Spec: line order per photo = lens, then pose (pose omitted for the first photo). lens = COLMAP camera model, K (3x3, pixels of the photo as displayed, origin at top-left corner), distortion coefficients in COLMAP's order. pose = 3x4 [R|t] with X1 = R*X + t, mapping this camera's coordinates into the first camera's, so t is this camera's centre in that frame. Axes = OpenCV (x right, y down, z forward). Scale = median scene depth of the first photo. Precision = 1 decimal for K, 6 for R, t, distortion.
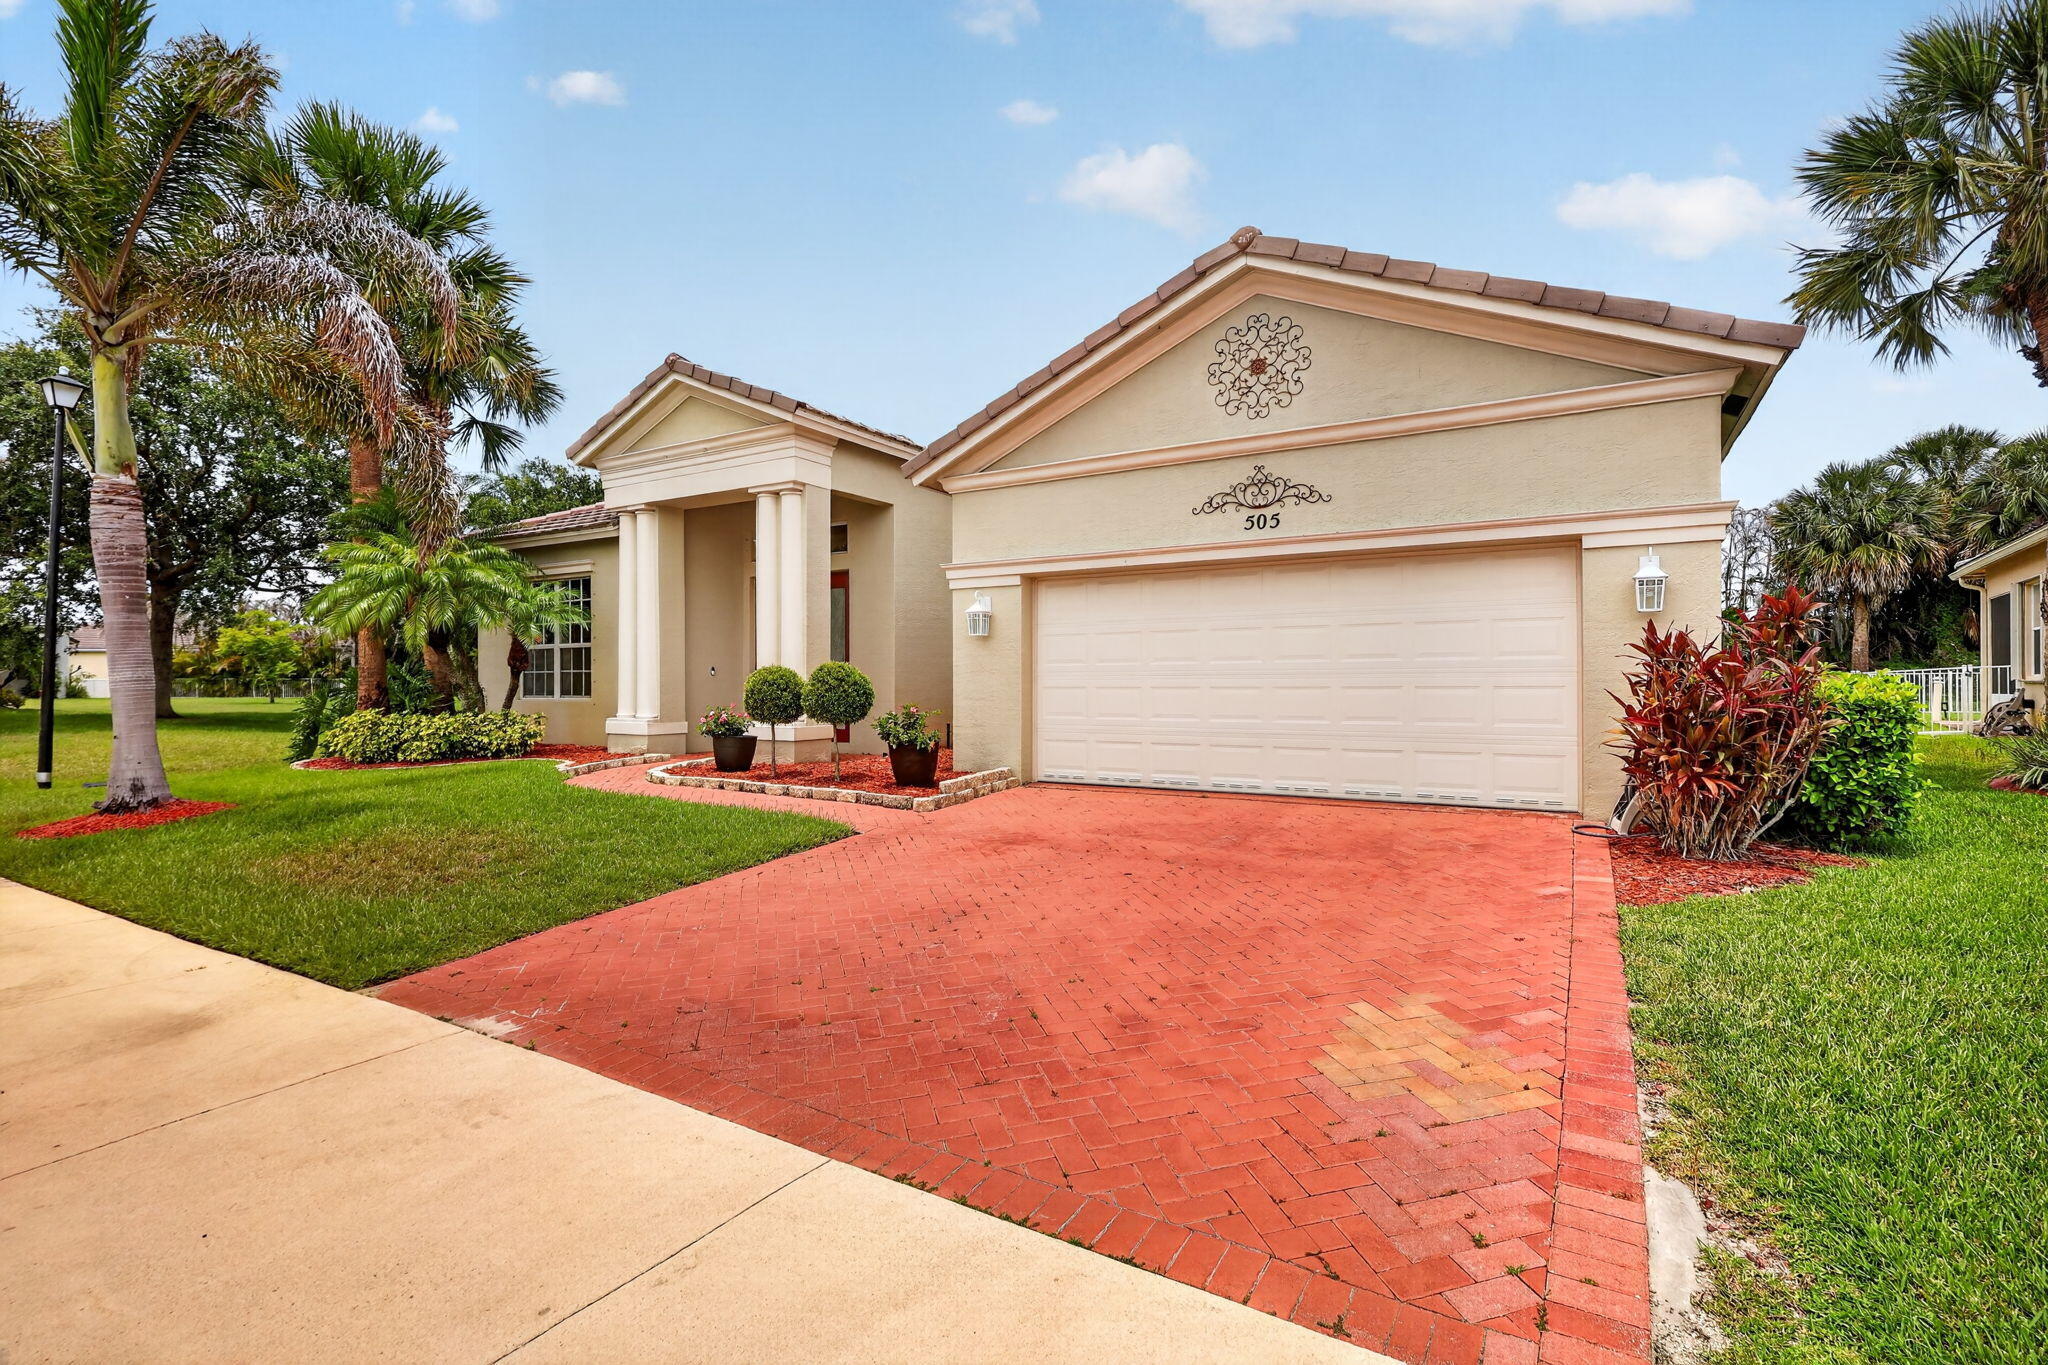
lens RADIAL K [[952.2, 0, 1020.5], [0, 952.2, 676.0], [0, 0, 1]] dist [-0.004551, 0.000065]
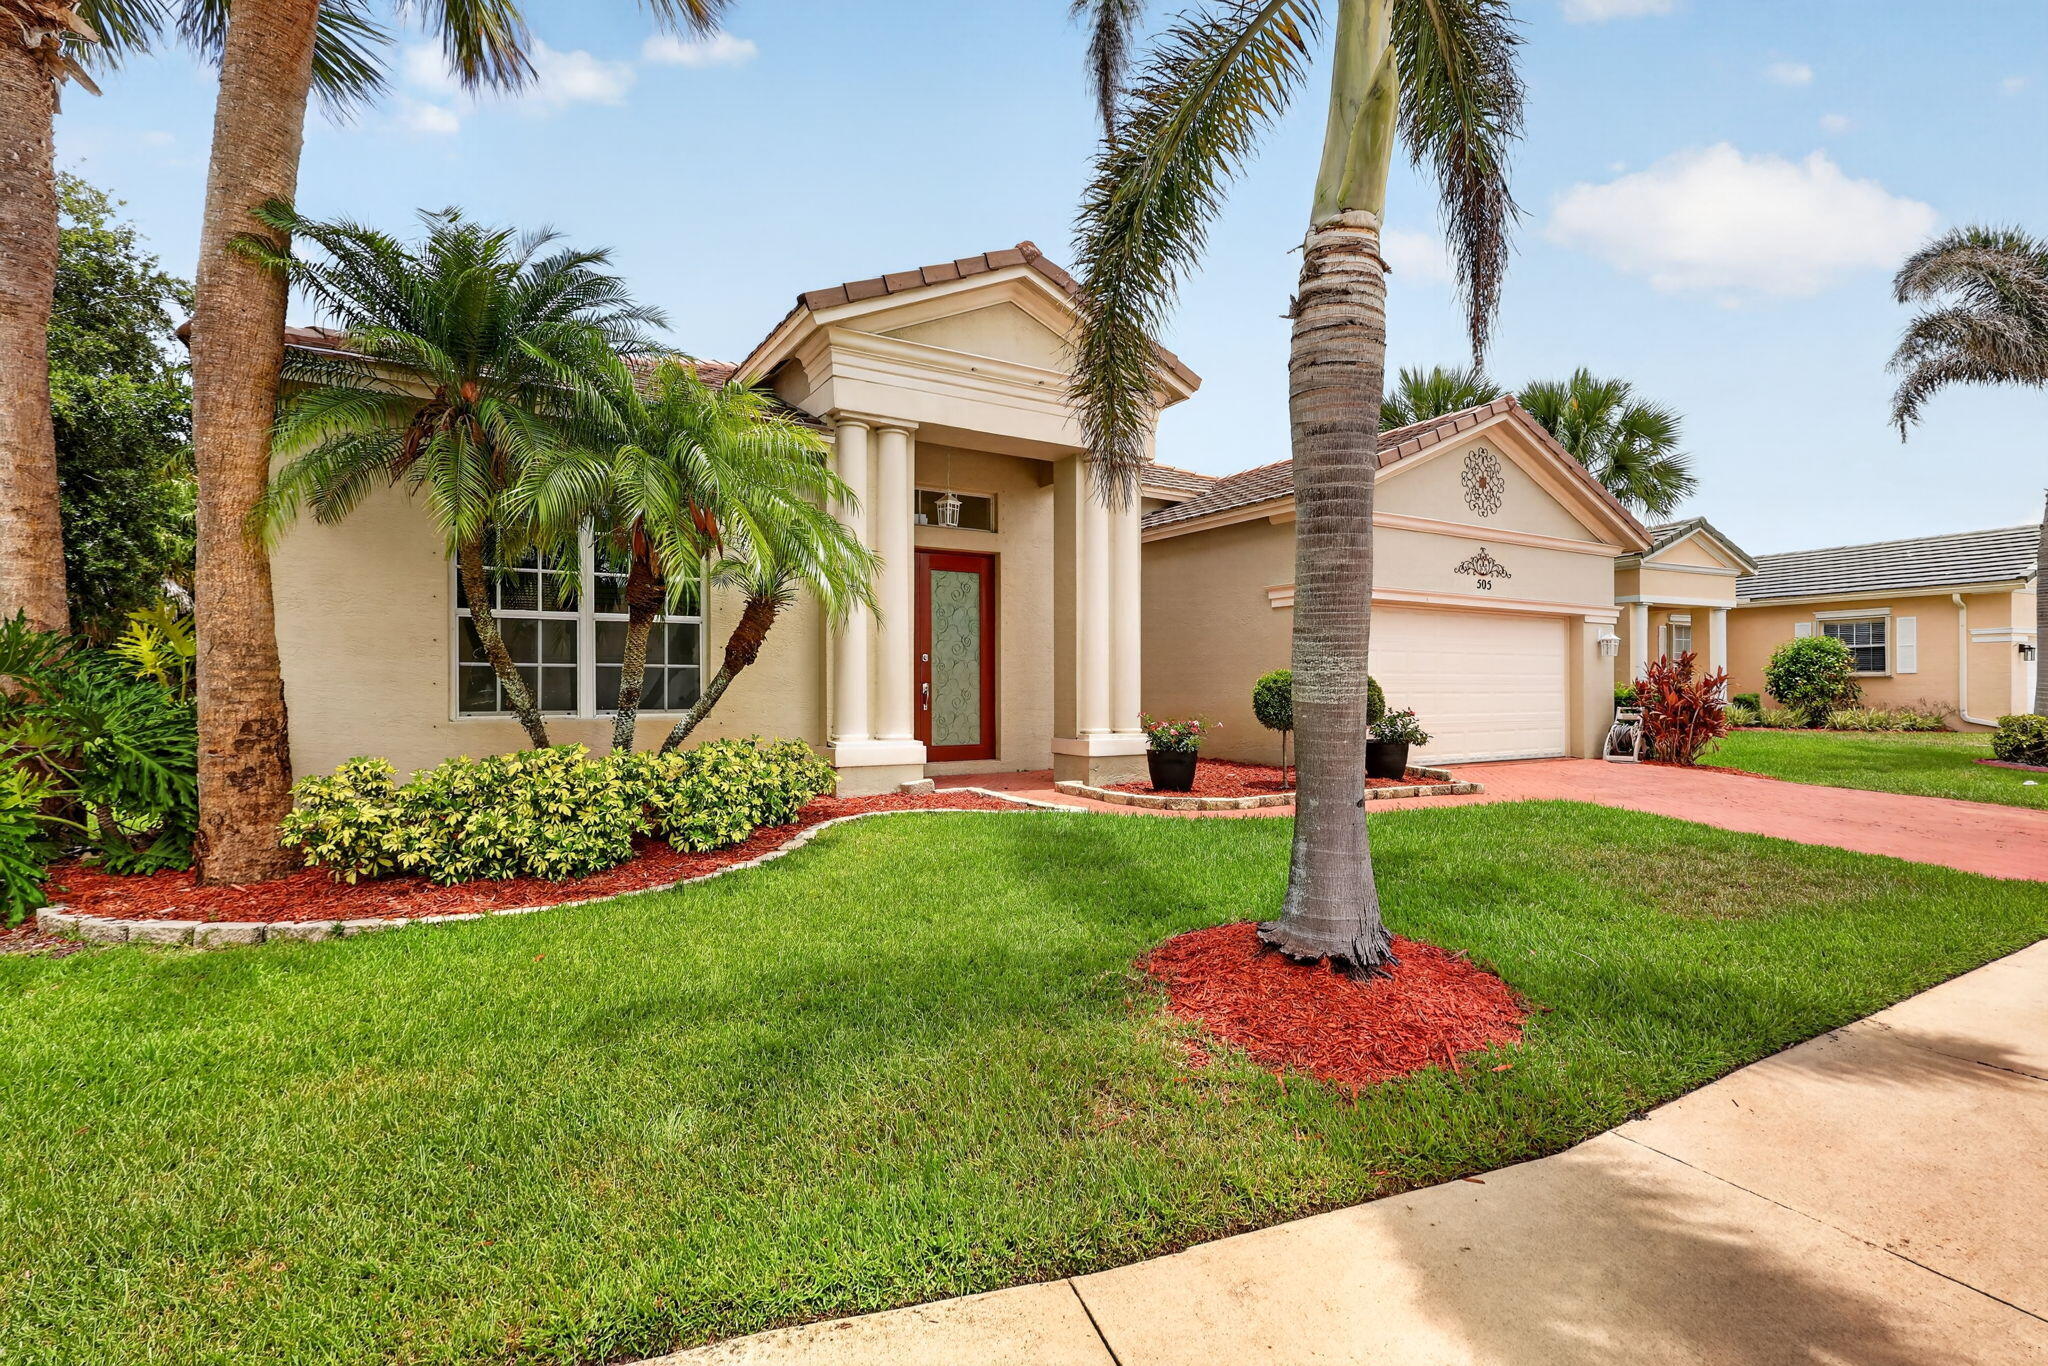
lens RADIAL K [[952.2, 0, 1017.8], [0, 952.2, 689.7], [0, 0, 1]] dist [-0.004551, 0.000065]
pose [[0.475545, 0.001195, 0.879691, -1.422989], [-0.007987, 0.999964, 0.002959, 0.008803], [-0.879655, -0.008433, 0.475537, 0.912701]]
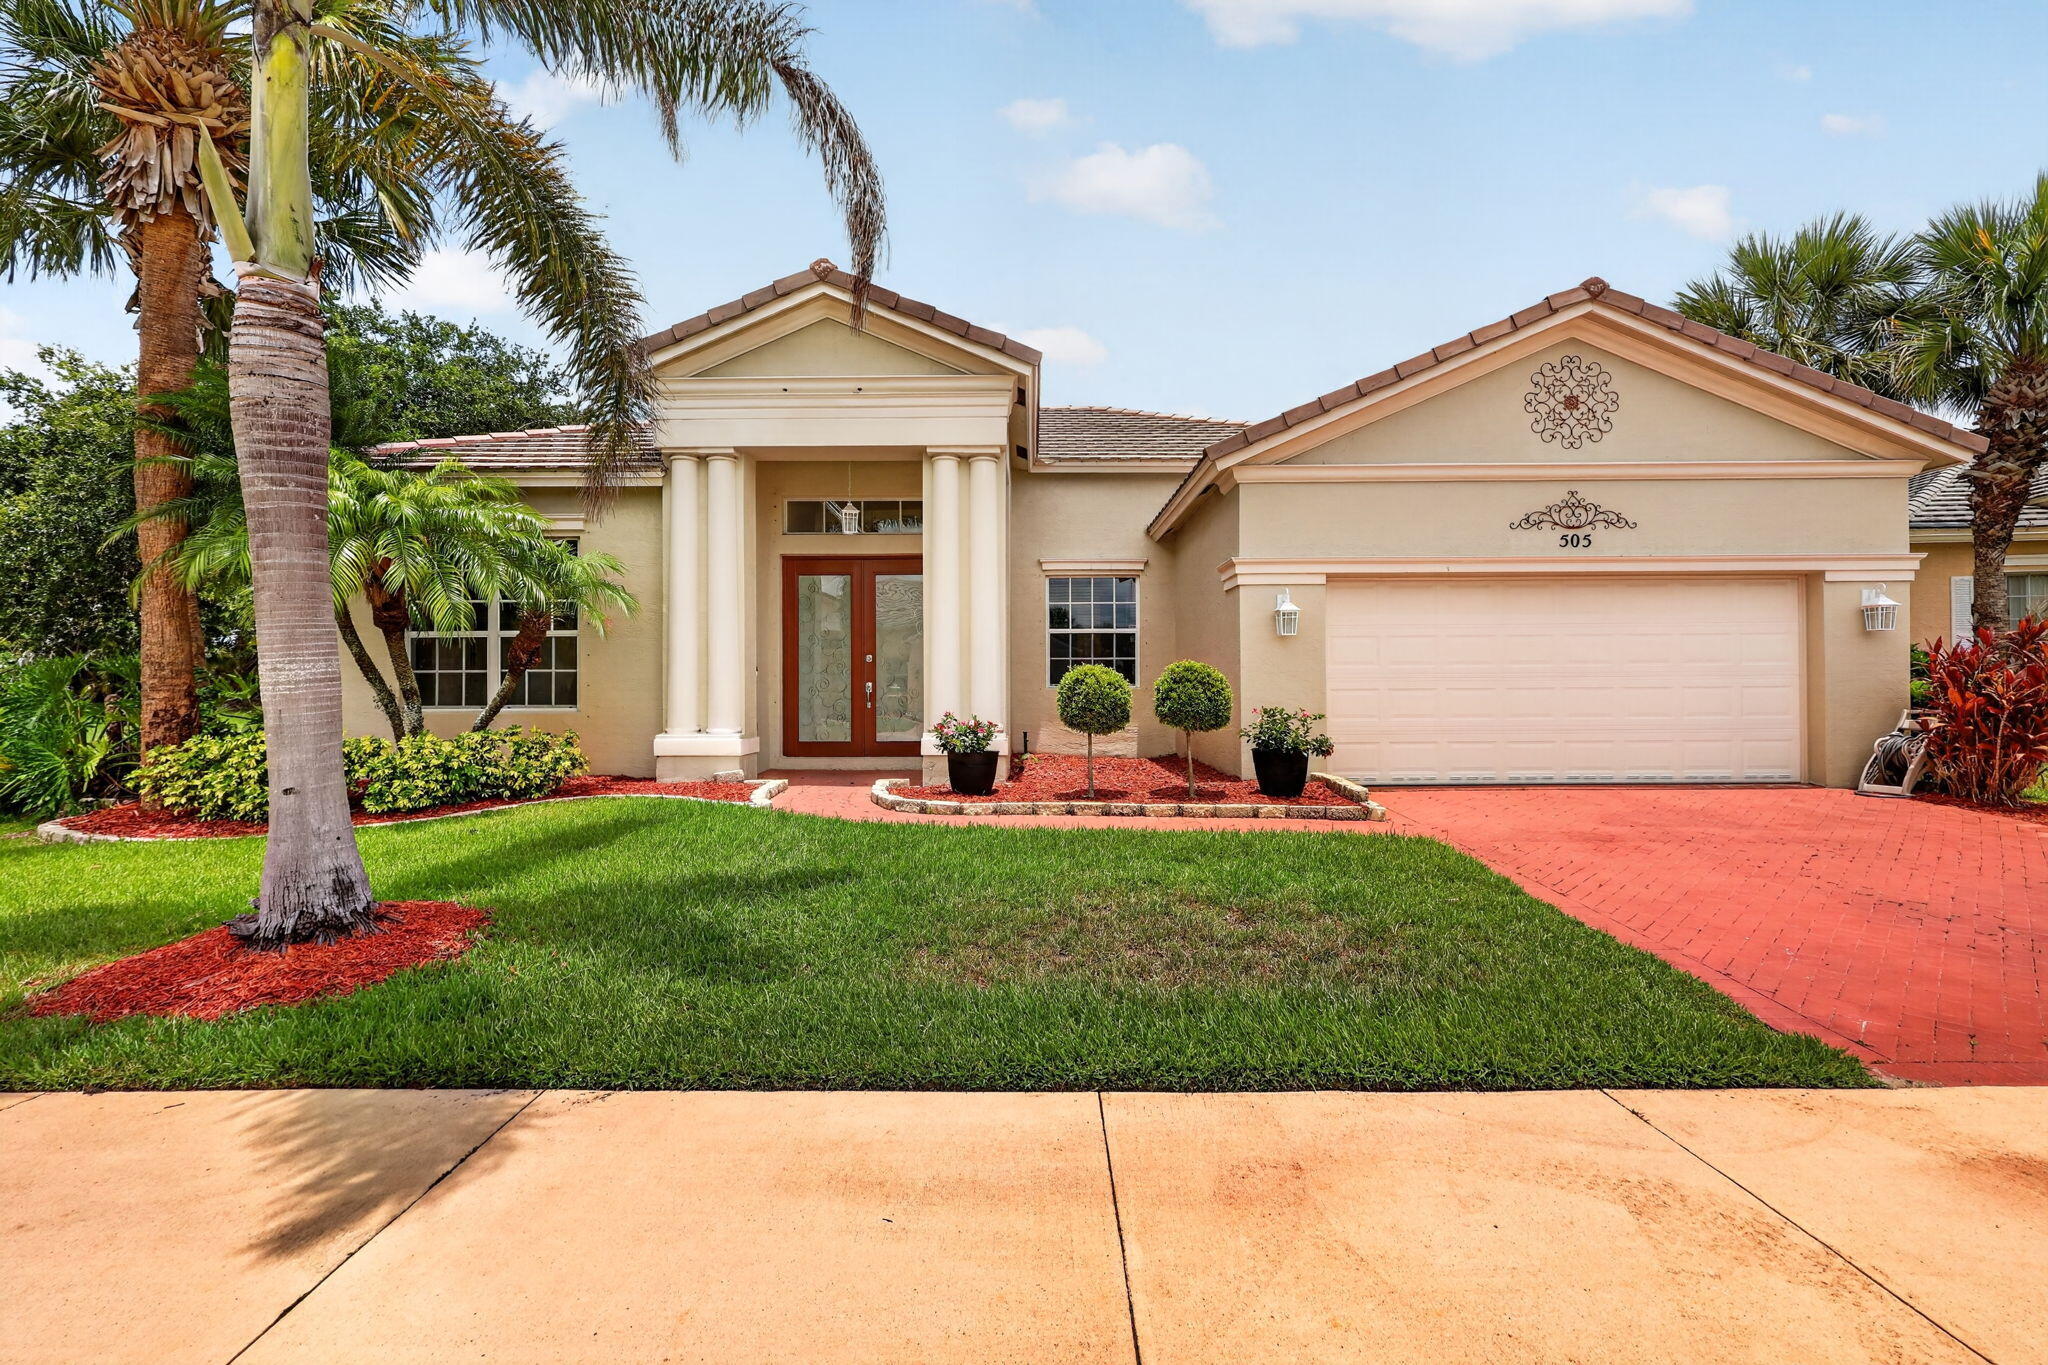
lens RADIAL K [[952.2, 0, 1009.8], [0, 952.2, 679.0], [0, 0, 1]] dist [-0.004551, 0.000065]
pose [[0.862857, 0.002986, 0.505439, -0.871308], [-0.000641, 0.999988, -0.004814, 0.006530], [-0.505448, 0.003830, 0.862849, 0.363159]]
